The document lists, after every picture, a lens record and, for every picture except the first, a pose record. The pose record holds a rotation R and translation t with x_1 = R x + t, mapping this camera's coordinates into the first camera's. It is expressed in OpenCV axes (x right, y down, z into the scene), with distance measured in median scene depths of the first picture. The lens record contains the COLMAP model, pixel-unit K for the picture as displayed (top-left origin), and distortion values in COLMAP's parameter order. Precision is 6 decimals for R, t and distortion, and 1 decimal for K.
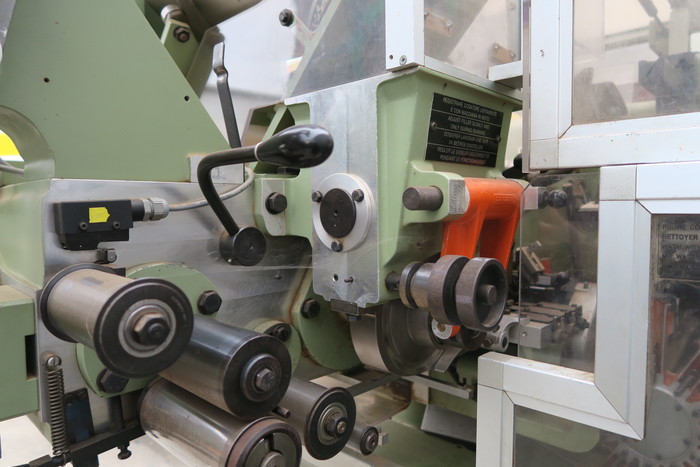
lens RADIAL K [[480.3, 0, 353.7], [0, 480.3, 235.5], [0, 0, 1]] dist [-0.023841, 0.004741]
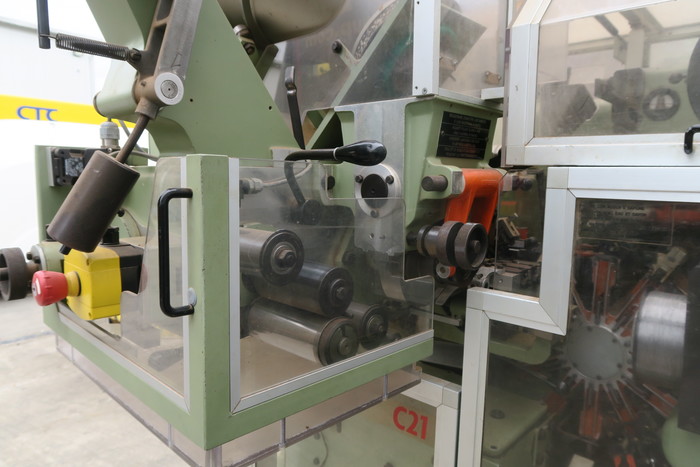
lens RADIAL K [[480.3, 0, 355.5], [0, 480.3, 234.7], [0, 0, 1]] dist [-0.023841, 0.004741]
pose [[0.999533, 0.019153, 0.023806, -0.123215], [-0.020629, 0.997777, 0.063373, -0.005129], [-0.022540, -0.063835, 0.997706, -0.460731]]
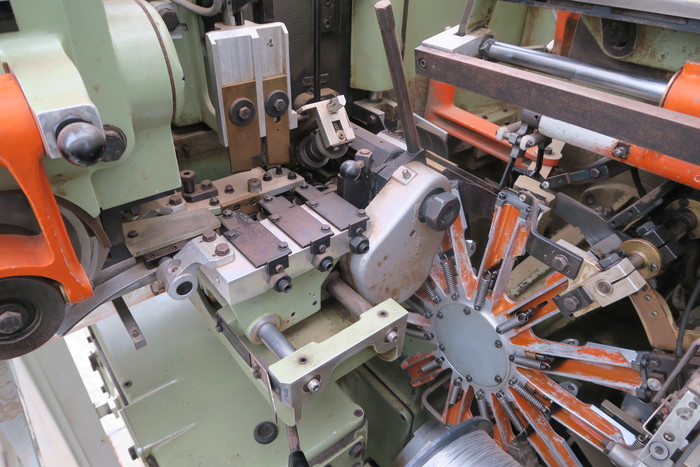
lens RADIAL K [[480.3, 0, 354.5], [0, 480.3, 232.1], [0, 0, 1]] dist [-0.023841, 0.004741]
pose [[0.991610, 0.105989, -0.074004, 0.761111], [-0.050965, 0.846659, 0.529689, -0.269794], [0.118798, -0.521473, 0.844957, 0.651776]]
